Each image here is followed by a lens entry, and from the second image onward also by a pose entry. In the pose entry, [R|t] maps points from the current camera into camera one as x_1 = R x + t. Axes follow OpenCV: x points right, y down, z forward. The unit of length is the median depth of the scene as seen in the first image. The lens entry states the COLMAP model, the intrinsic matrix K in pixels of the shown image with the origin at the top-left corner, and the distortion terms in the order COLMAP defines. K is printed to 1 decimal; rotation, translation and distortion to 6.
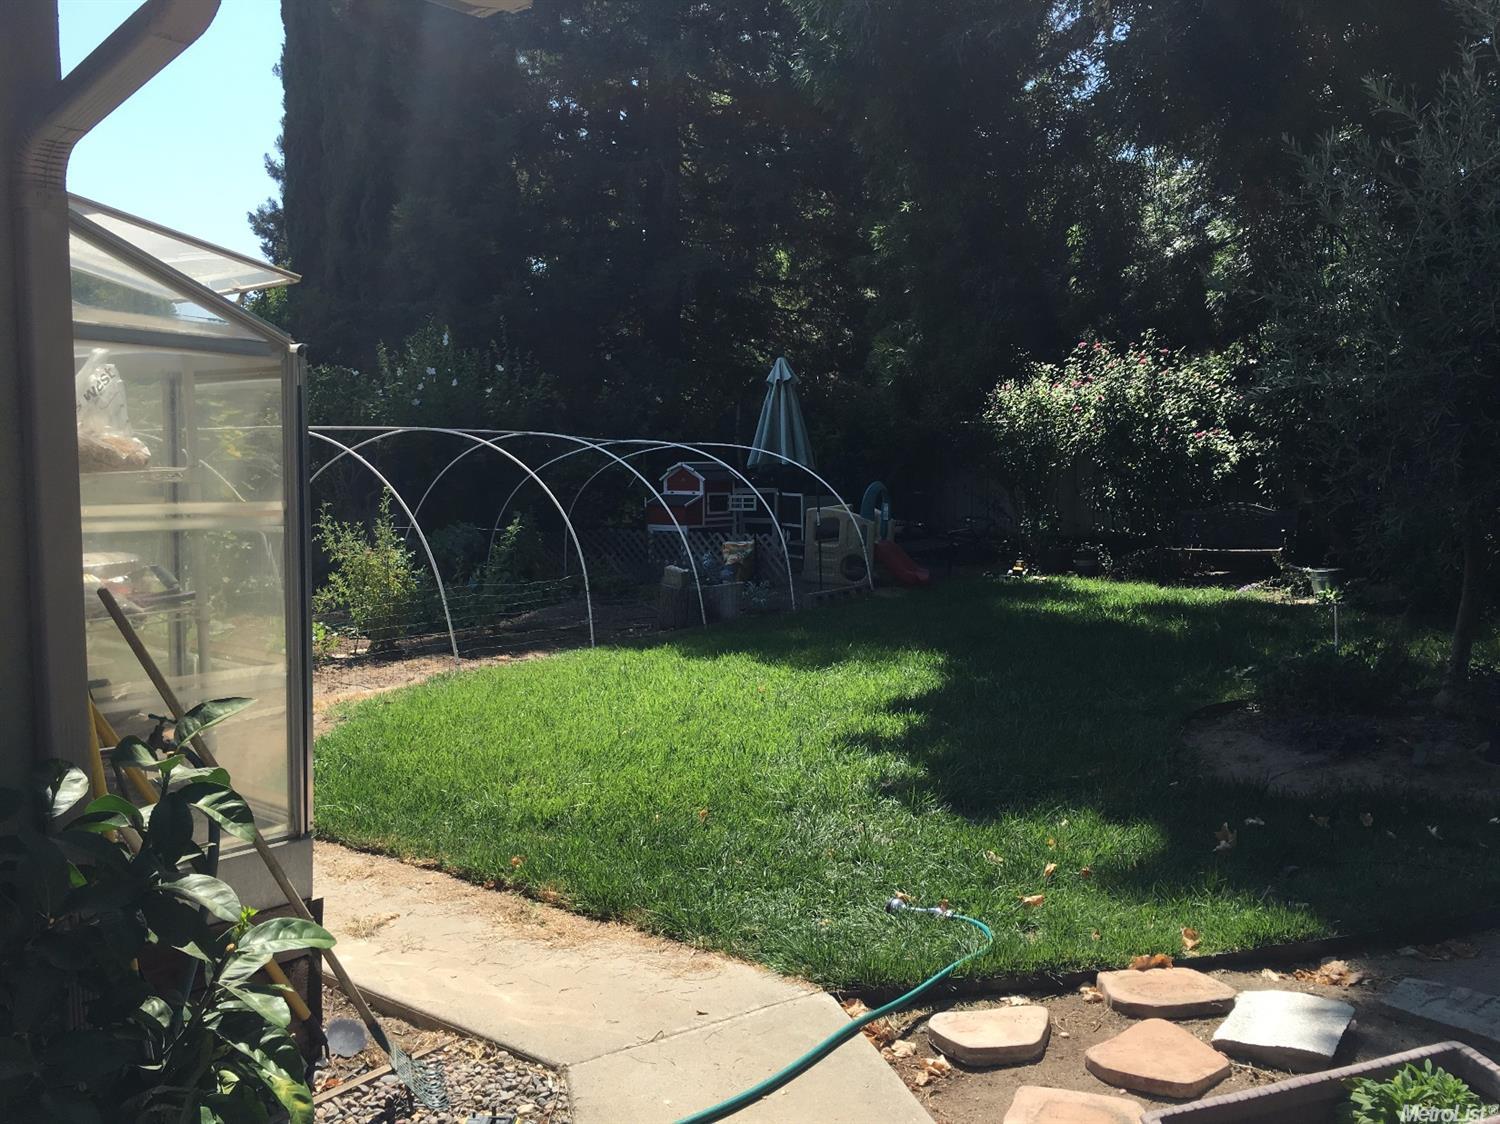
lens RADIAL K [[1279.4, 0, 760.0], [0, 1279.4, 548.8], [0, 0, 1]] dist [0.078362, -0.087879]
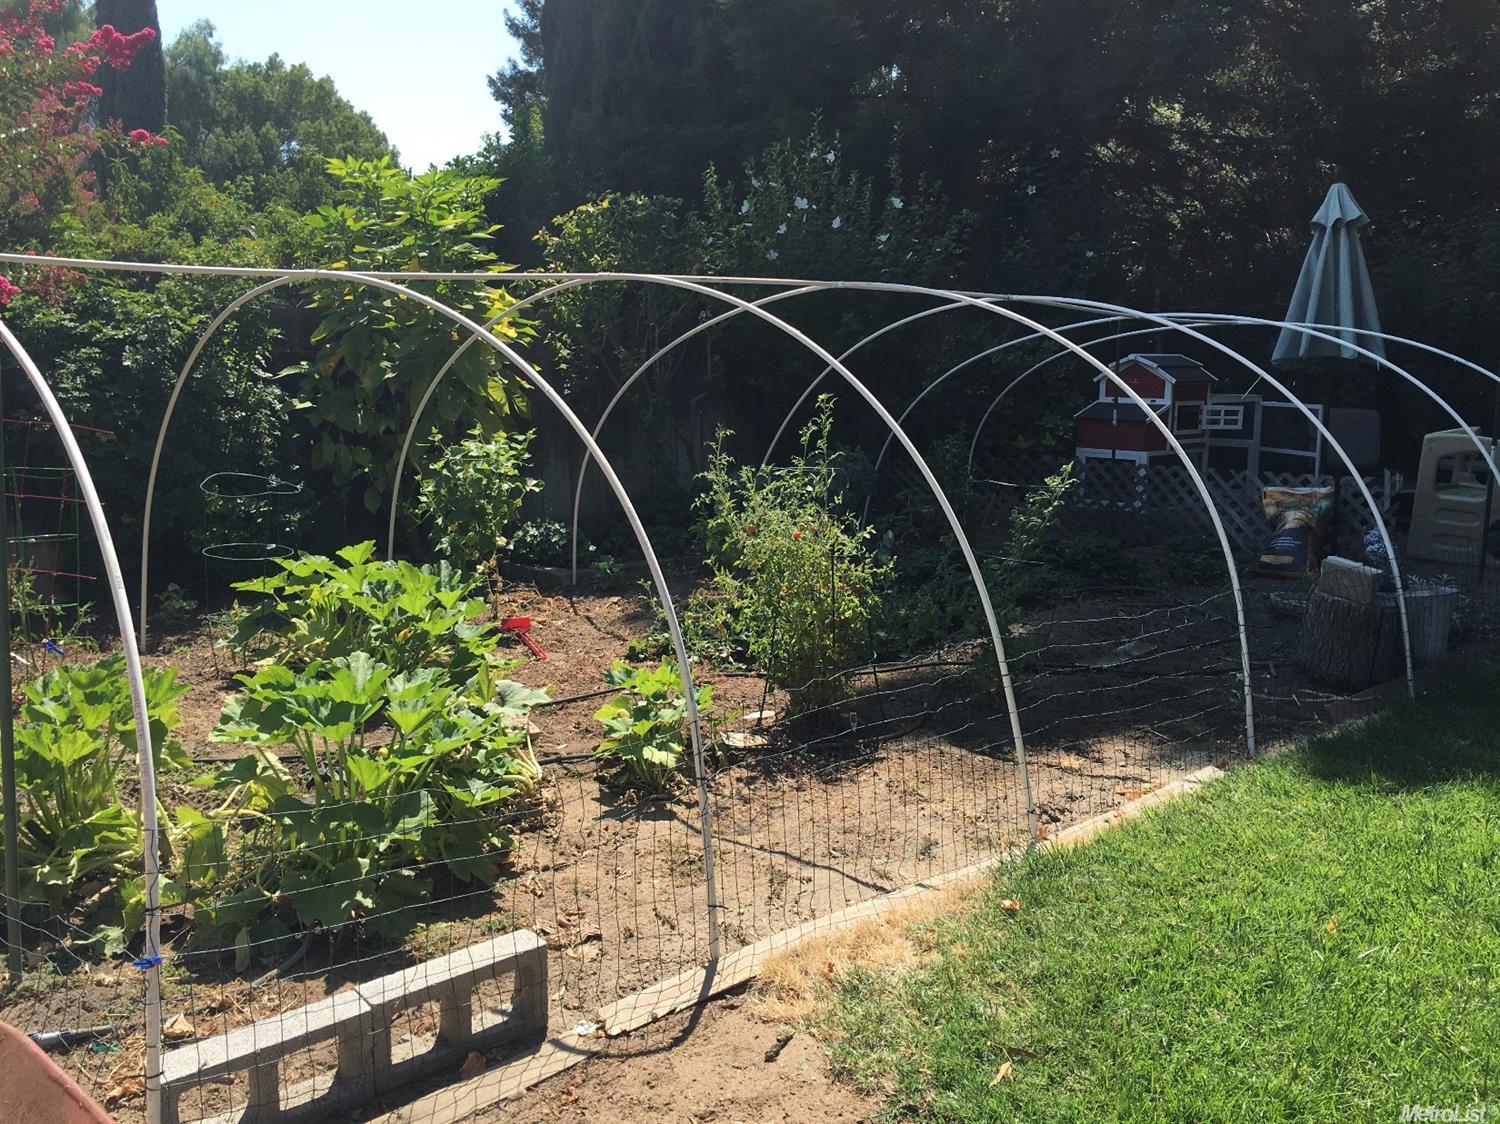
lens RADIAL K [[1279.4, 0, 760.0], [0, 1279.4, 548.8], [0, 0, 1]] dist [0.078362, -0.087879]
pose [[0.986809, 0.036277, -0.157769, -0.166134], [-0.023427, 0.996311, 0.082561, -0.021011], [0.160182, -0.077775, 0.984019, 0.358310]]
